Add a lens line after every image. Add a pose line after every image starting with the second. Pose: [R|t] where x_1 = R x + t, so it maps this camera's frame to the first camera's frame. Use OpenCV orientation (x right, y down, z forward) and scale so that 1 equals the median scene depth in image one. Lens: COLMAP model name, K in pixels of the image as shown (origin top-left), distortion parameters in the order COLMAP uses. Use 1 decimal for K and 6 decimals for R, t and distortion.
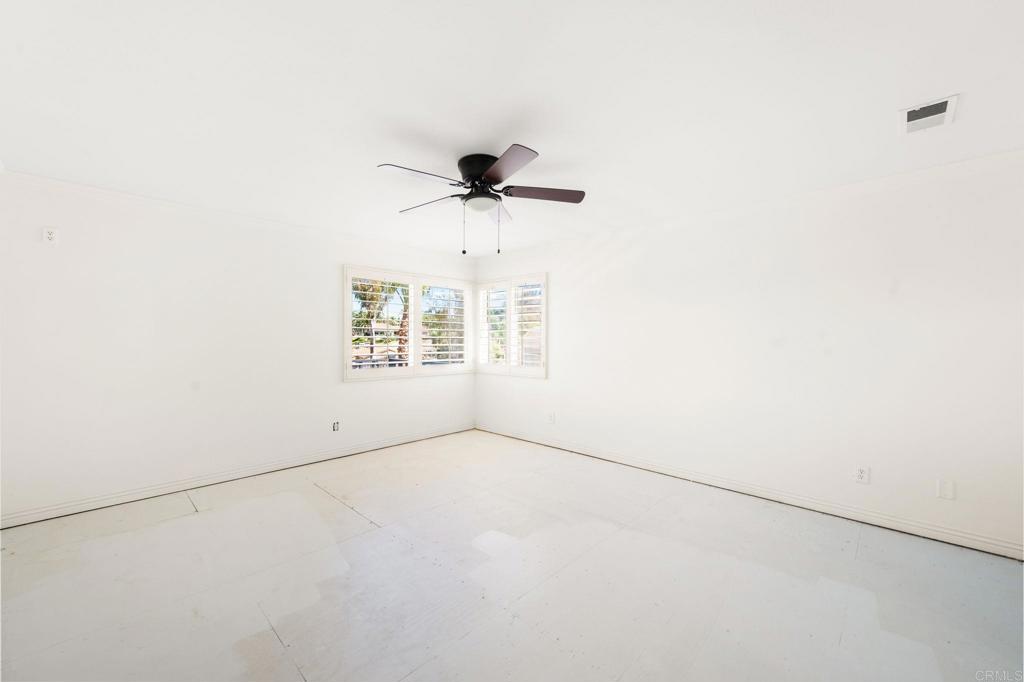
lens RADIAL K [[405.4, 0, 509.7], [0, 405.4, 340.4], [0, 0, 1]] dist [-0.000441, 0.000047]
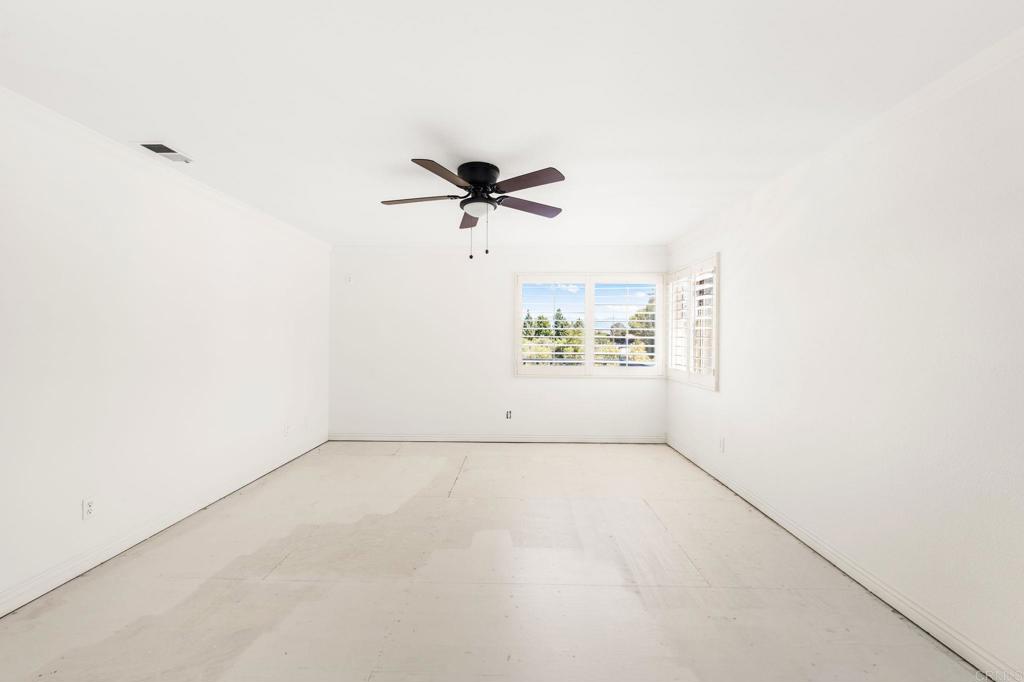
lens RADIAL K [[424.6, 0, 512.0], [0, 424.6, 341.0], [0, 0, 1]] dist [-0.000142, 0.000017]
pose [[0.675324, 0.006072, -0.737497, 0.420796], [-0.007623, 0.999970, 0.001253, 0.000835], [0.737482, 0.004775, 0.675350, 0.173142]]
